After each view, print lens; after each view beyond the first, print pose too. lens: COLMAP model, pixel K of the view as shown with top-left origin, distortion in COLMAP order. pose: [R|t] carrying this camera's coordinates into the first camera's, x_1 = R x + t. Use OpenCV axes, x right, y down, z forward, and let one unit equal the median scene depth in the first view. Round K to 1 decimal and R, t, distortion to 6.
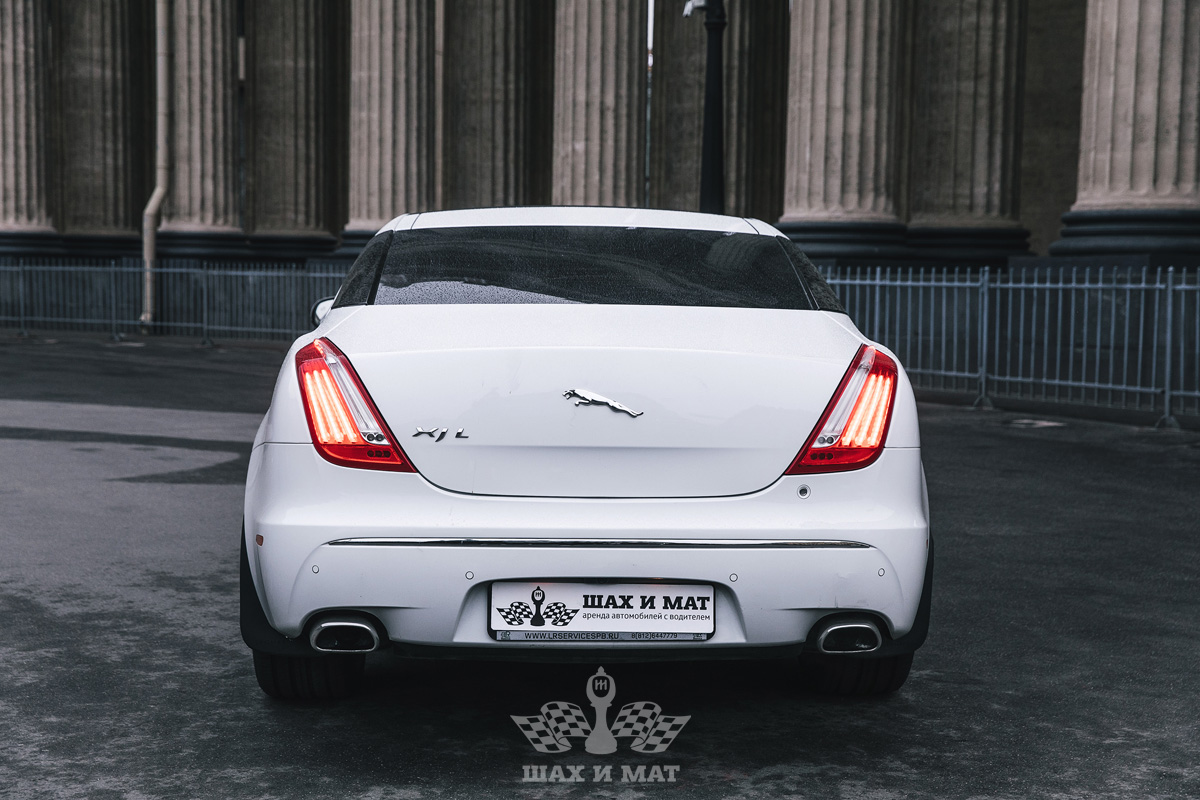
lens RADIAL K [[1828.8, 0, 623.8], [0, 1828.8, 401.5], [0, 0, 1]] dist [0.128749, 0.115172]
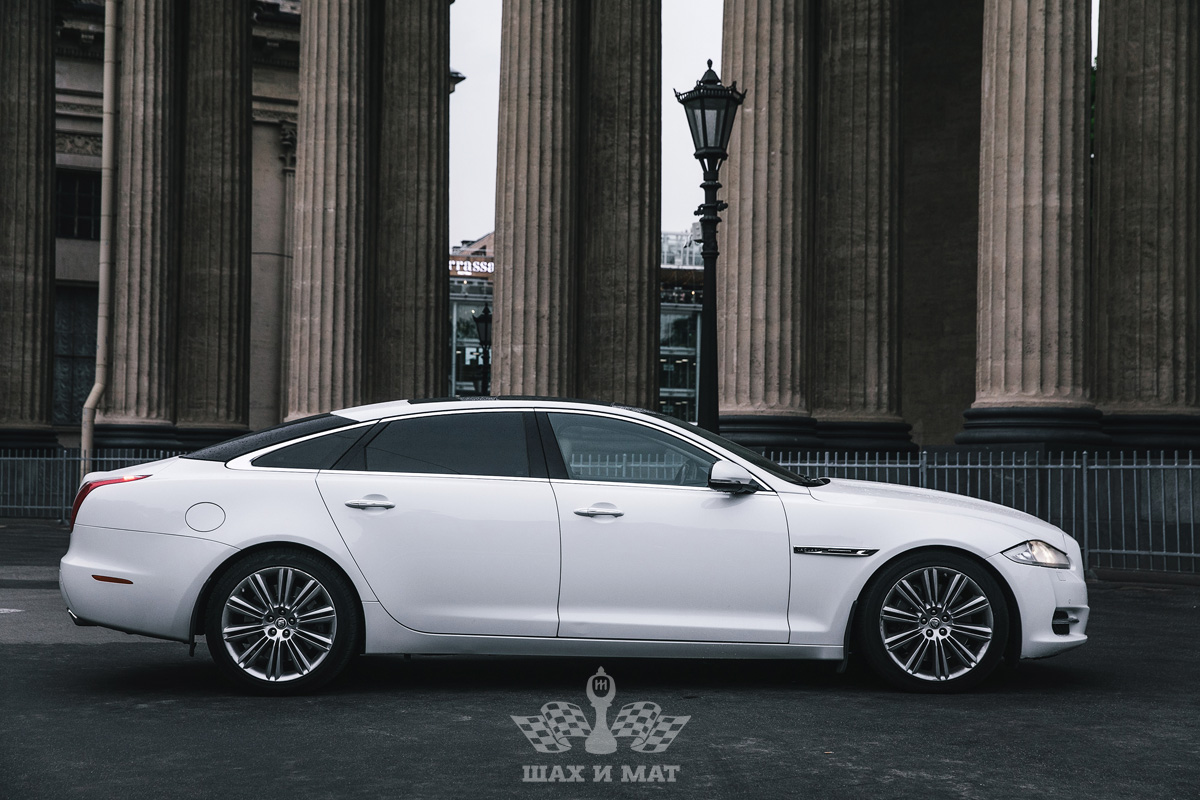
lens RADIAL K [[1828.8, 0, 623.8], [0, 1828.8, 401.5], [0, 0, 1]] dist [0.128749, 0.115172]
pose [[0.990989, 0.006146, 0.133805, -0.103006], [0.008372, 0.994151, -0.107672, 0.014826], [-0.133684, 0.107822, 0.985141, -0.114362]]
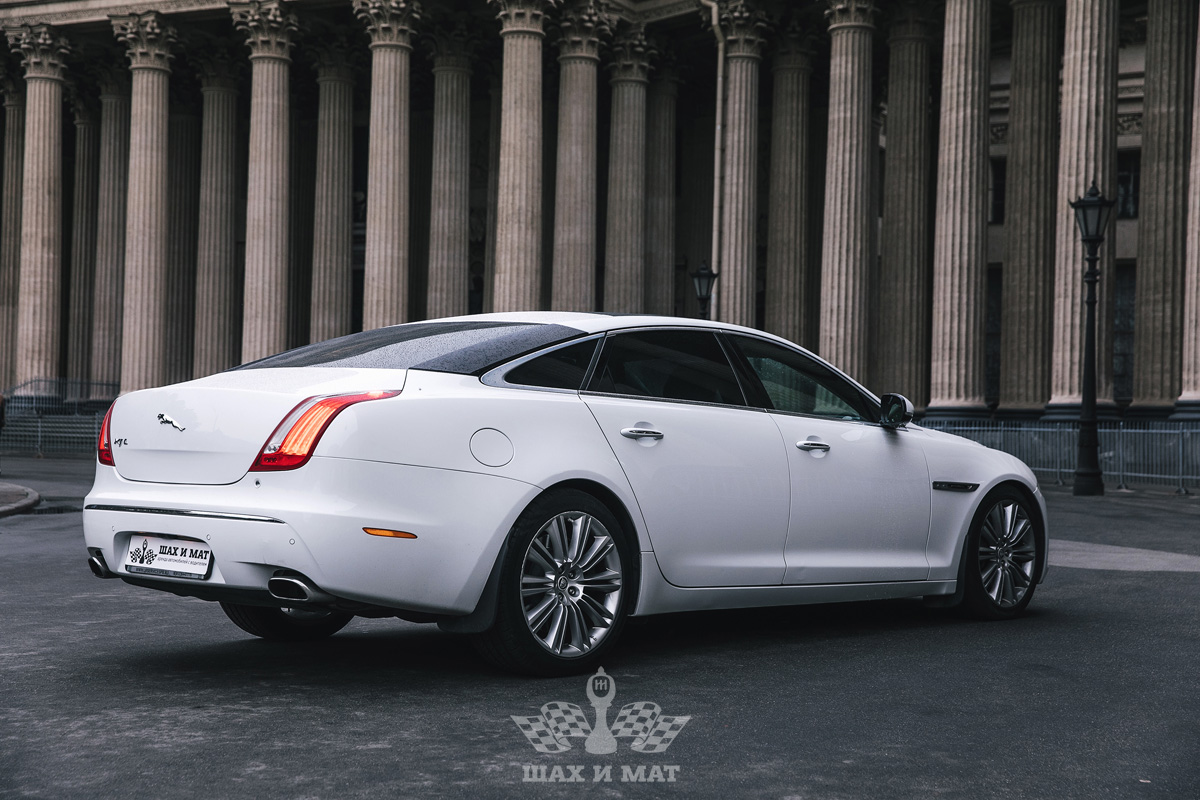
lens RADIAL K [[1739.1, 0, 600.0], [0, 1739.1, 400.0], [0, 0, 1]] dist [0.144663, 0.124318]
pose [[0.689735, -0.016158, -0.723881, 0.217619], [-0.058115, 0.995290, -0.077589, 0.012648], [0.721726, 0.095584, 0.685548, 0.038448]]
